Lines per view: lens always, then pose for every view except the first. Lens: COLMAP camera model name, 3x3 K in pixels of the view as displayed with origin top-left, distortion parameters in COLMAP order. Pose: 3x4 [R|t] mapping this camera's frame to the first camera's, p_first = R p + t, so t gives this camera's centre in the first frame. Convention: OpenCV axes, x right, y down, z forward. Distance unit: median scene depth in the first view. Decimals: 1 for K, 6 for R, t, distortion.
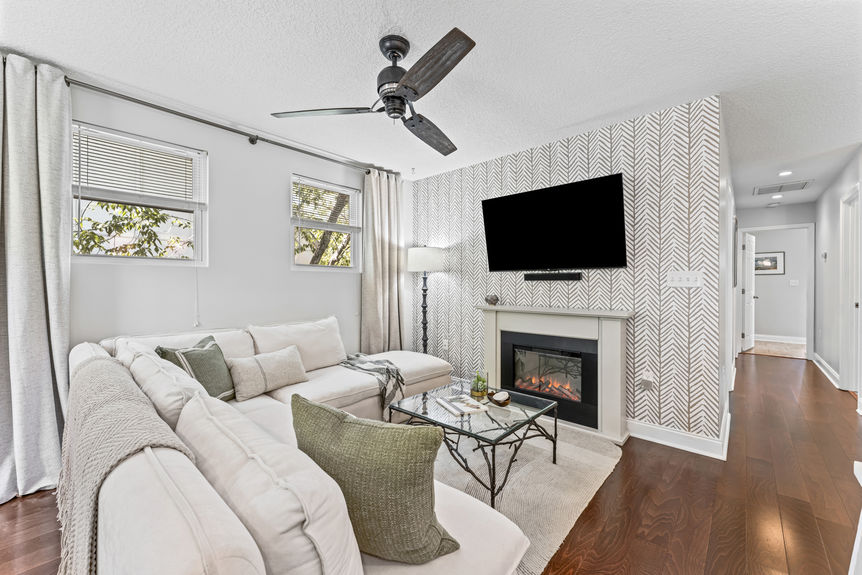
lens RADIAL K [[349.4, 0, 429.1], [0, 349.4, 284.2], [0, 0, 1]] dist [0.002960, 0.000345]
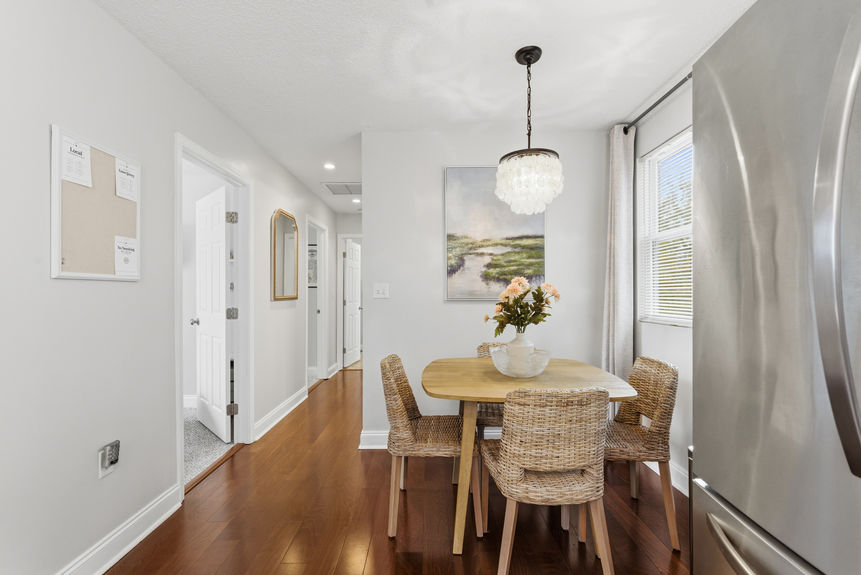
lens RADIAL K [[386.3, 0, 429.4], [0, 386.3, 292.3], [0, 0, 1]] dist [-0.000300, 0.000256]
pose [[0.739474, -0.003046, 0.673178, 0.688859], [0.005600, 0.999983, -0.001627, -0.007729], [-0.673162, 0.004973, 0.739478, 0.175470]]
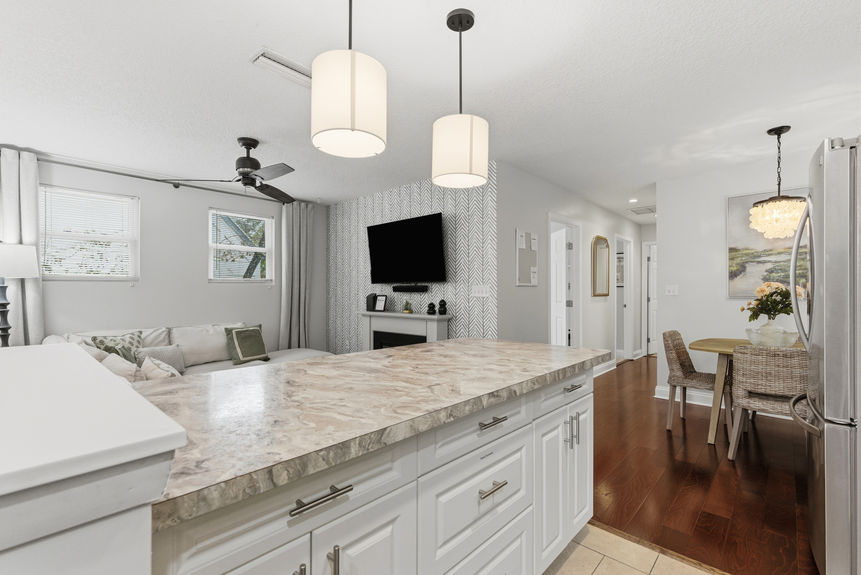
lens RADIAL K [[386.0, 0, 429.1], [0, 386.0, 289.8], [0, 0, 1]] dist [-0.001135, -0.000222]
pose [[0.999921, -0.001555, -0.012474, 0.412286], [0.001510, 0.999992, -0.003676, -0.011413], [0.012480, 0.003657, 0.999915, -0.390943]]
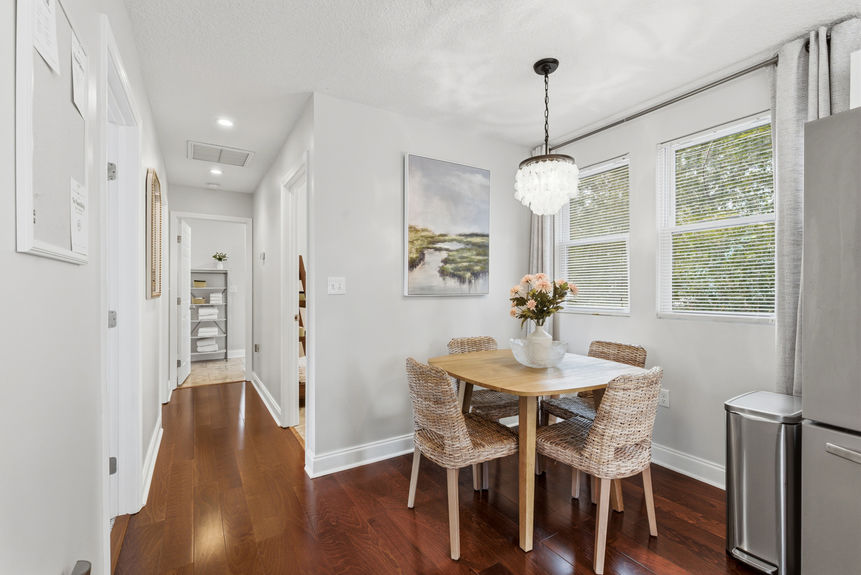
lens RADIAL K [[386.0, 0, 429.1], [0, 386.0, 289.8], [0, 0, 1]] dist [-0.001135, -0.000222]
pose [[0.285753, -0.003327, 0.958298, 0.531518], [0.002536, 0.999993, 0.002715, -0.006214], [-0.958300, 0.001654, 0.285759, 0.527388]]
